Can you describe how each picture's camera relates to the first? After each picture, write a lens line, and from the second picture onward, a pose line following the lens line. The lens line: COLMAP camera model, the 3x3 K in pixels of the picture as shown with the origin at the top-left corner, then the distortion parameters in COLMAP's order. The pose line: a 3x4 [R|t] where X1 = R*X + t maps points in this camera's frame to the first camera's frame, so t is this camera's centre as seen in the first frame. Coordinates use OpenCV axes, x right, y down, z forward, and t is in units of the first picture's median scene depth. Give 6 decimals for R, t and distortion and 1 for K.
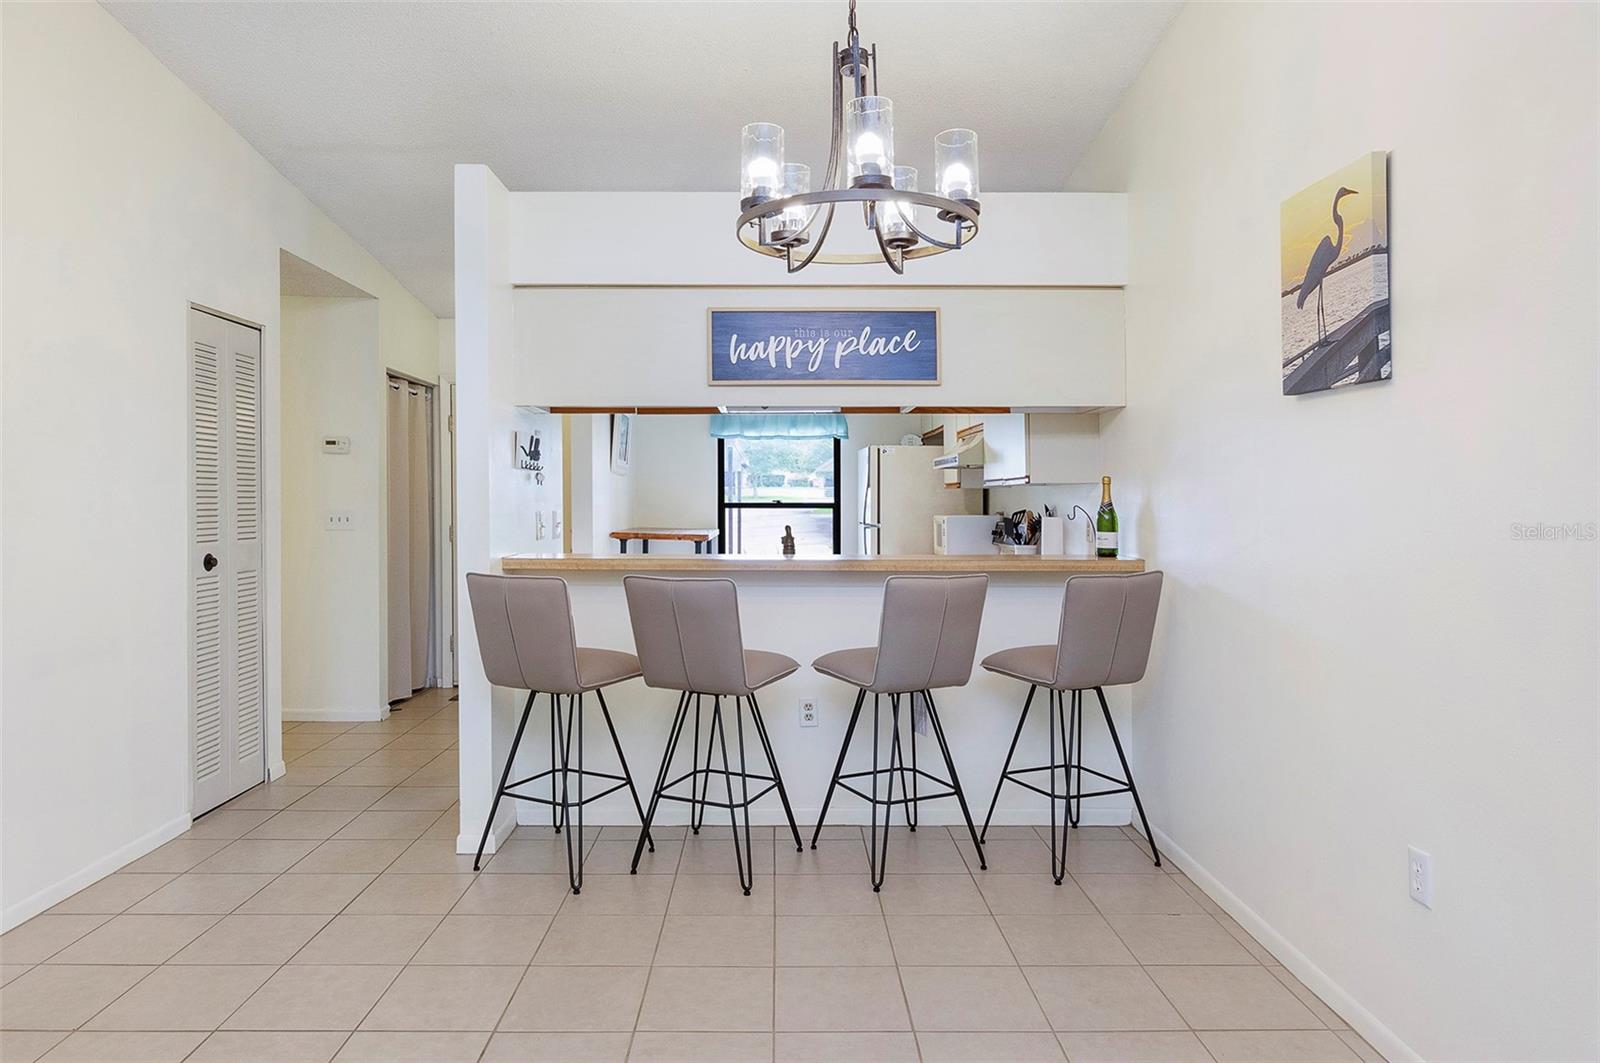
lens RADIAL K [[1022.4, 0, 800.0], [0, 1022.4, 514.2], [0, 0, 1]] dist [-0.021664, -0.001519]
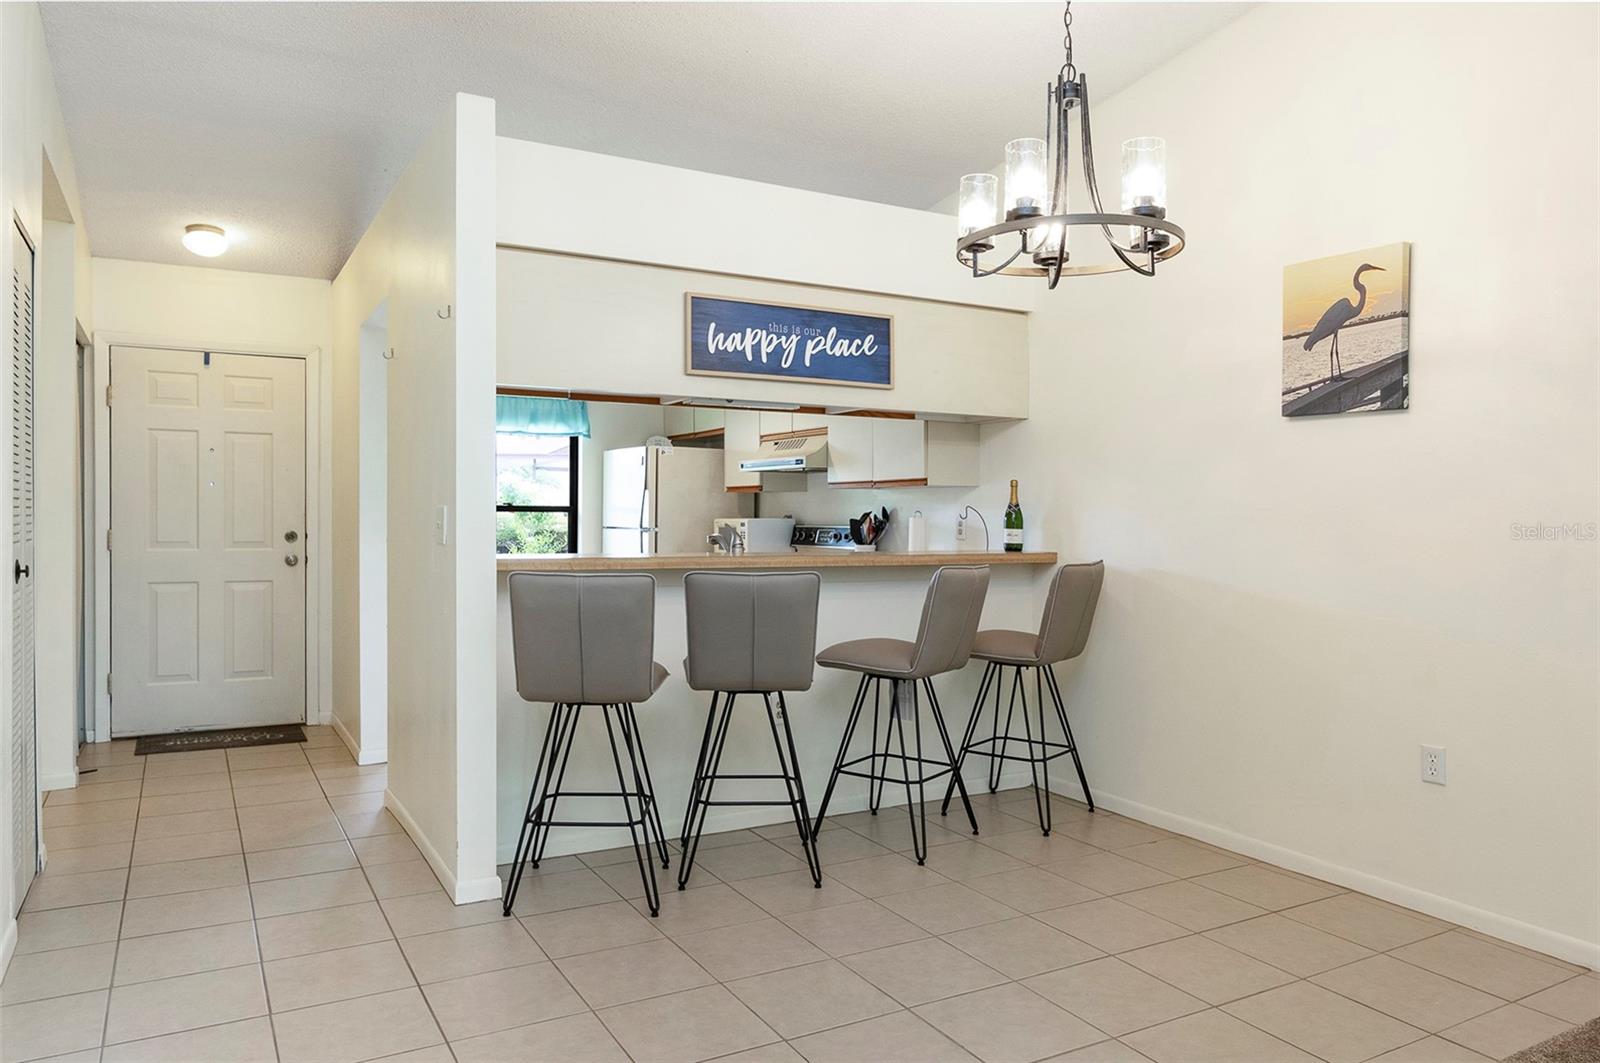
lens RADIAL K [[1092.5, 0, 800.0], [0, 1092.5, 531.5], [0, 0, 1]] dist [-0.005763, -0.000648]
pose [[0.875798, 0.002091, 0.482673, -0.491018], [-0.002666, 0.999996, 0.000505, 0.020097], [-0.482671, -0.001729, 0.875800, 0.057741]]
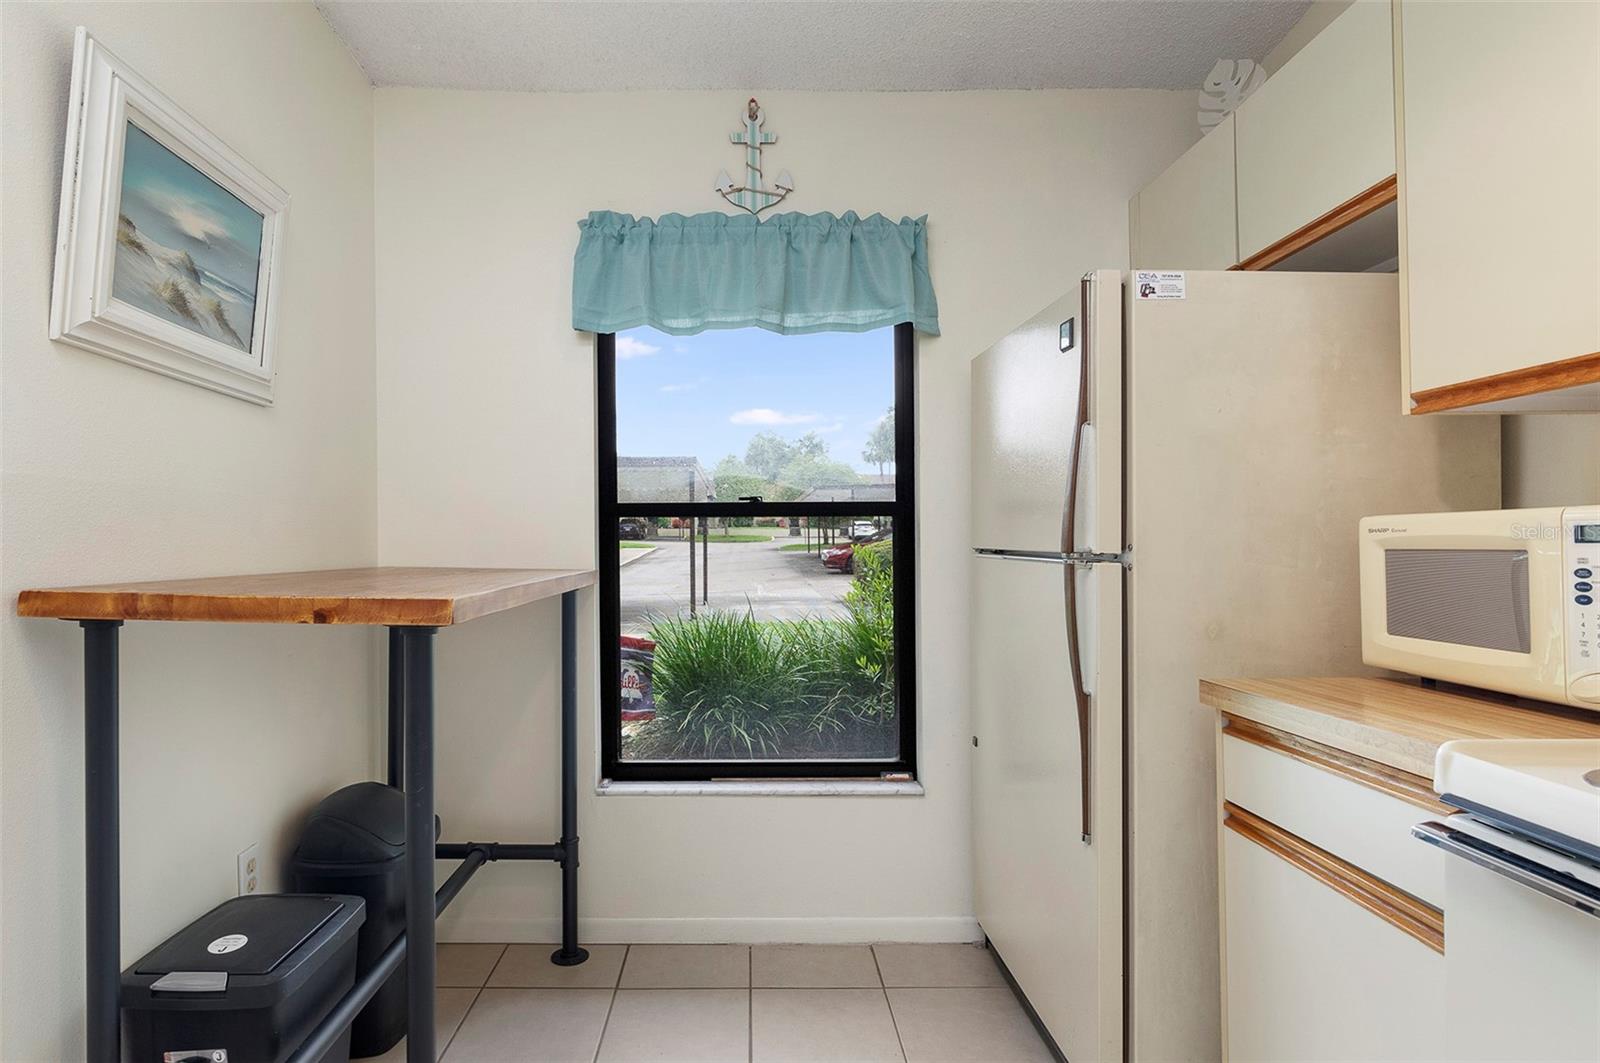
lens RADIAL K [[865.4, 0, 747.7], [0, 865.4, 533.9], [0, 0, 1]] dist [-0.048012, -0.000349]
pose [[0.999976, -0.006725, -0.001640, -0.044708], [0.006683, 0.999677, -0.024523, 0.017160], [0.001805, 0.024512, 0.999698, 1.249108]]
